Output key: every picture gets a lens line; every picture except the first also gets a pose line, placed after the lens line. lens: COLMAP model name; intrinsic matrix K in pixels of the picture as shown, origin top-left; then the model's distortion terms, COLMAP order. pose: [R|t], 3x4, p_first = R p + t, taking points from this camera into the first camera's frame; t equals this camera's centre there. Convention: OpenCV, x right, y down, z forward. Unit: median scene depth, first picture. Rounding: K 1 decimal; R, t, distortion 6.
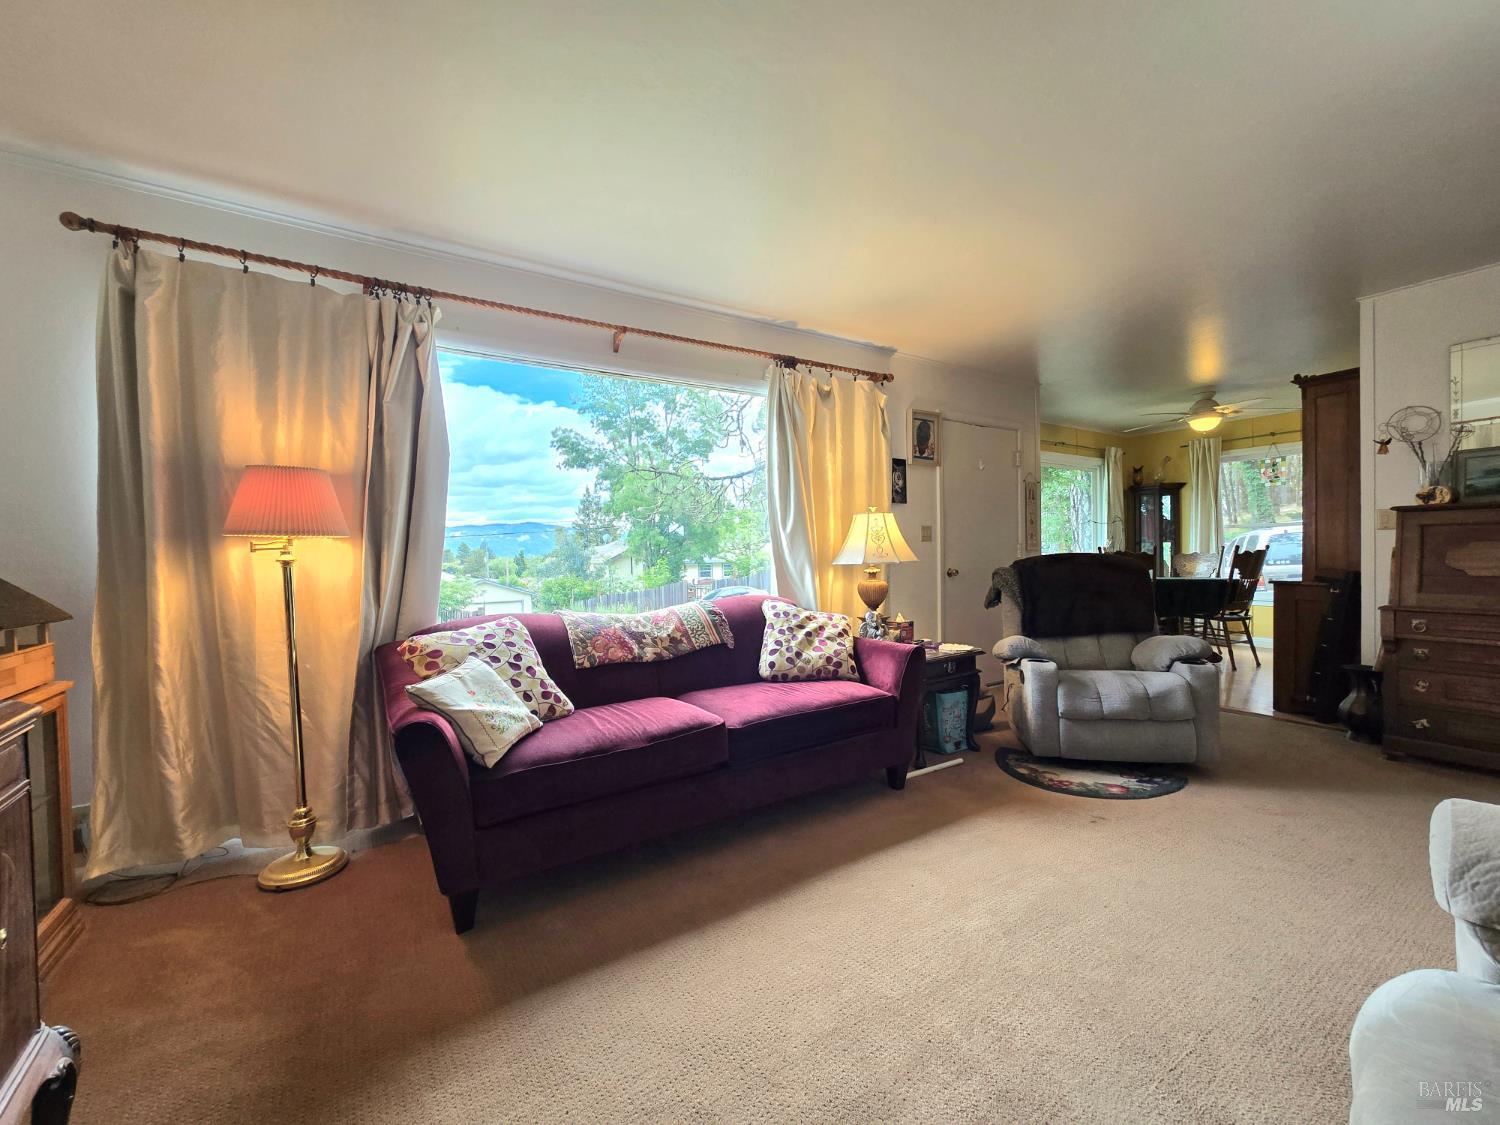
lens RADIAL K [[615.0, 0, 749.3], [0, 615.0, 567.4], [0, 0, 1]] dist [-0.000297, 0.000356]
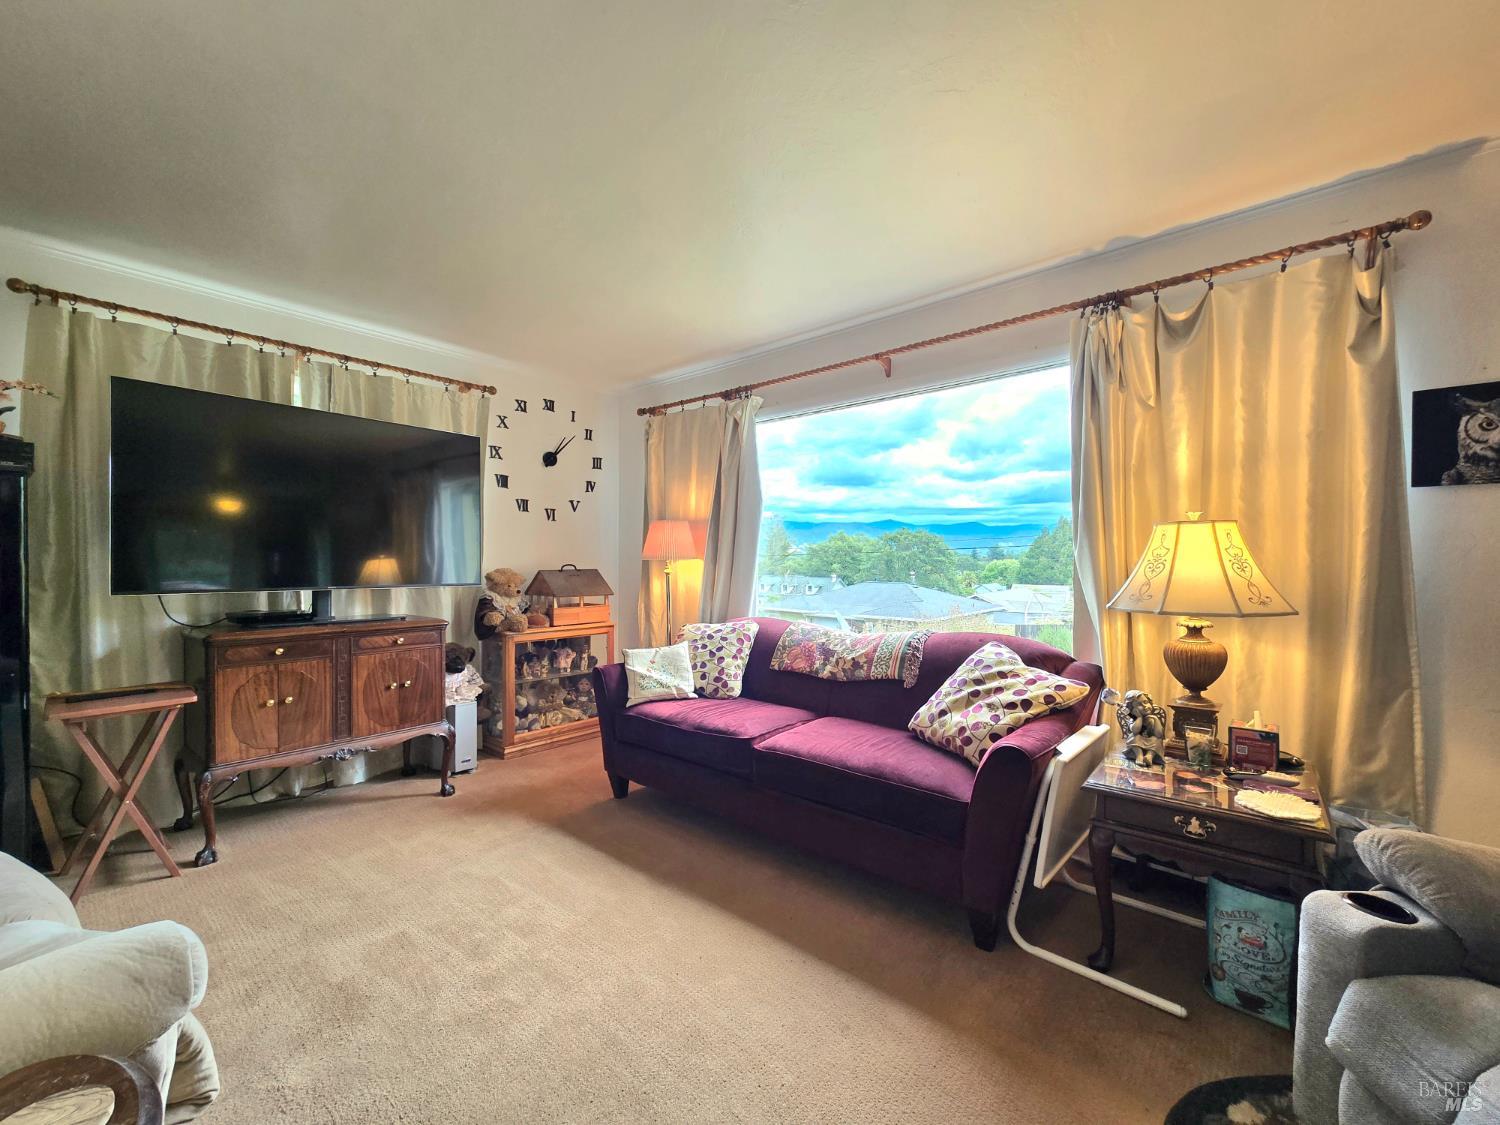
lens RADIAL K [[615.0, 0, 749.3], [0, 615.0, 567.4], [0, 0, 1]] dist [-0.000297, 0.000356]
pose [[0.272730, 0.038965, -0.961301, 0.784892], [-0.023722, 0.999148, 0.033769, -0.069443], [0.961798, 0.013594, 0.273422, 0.553046]]
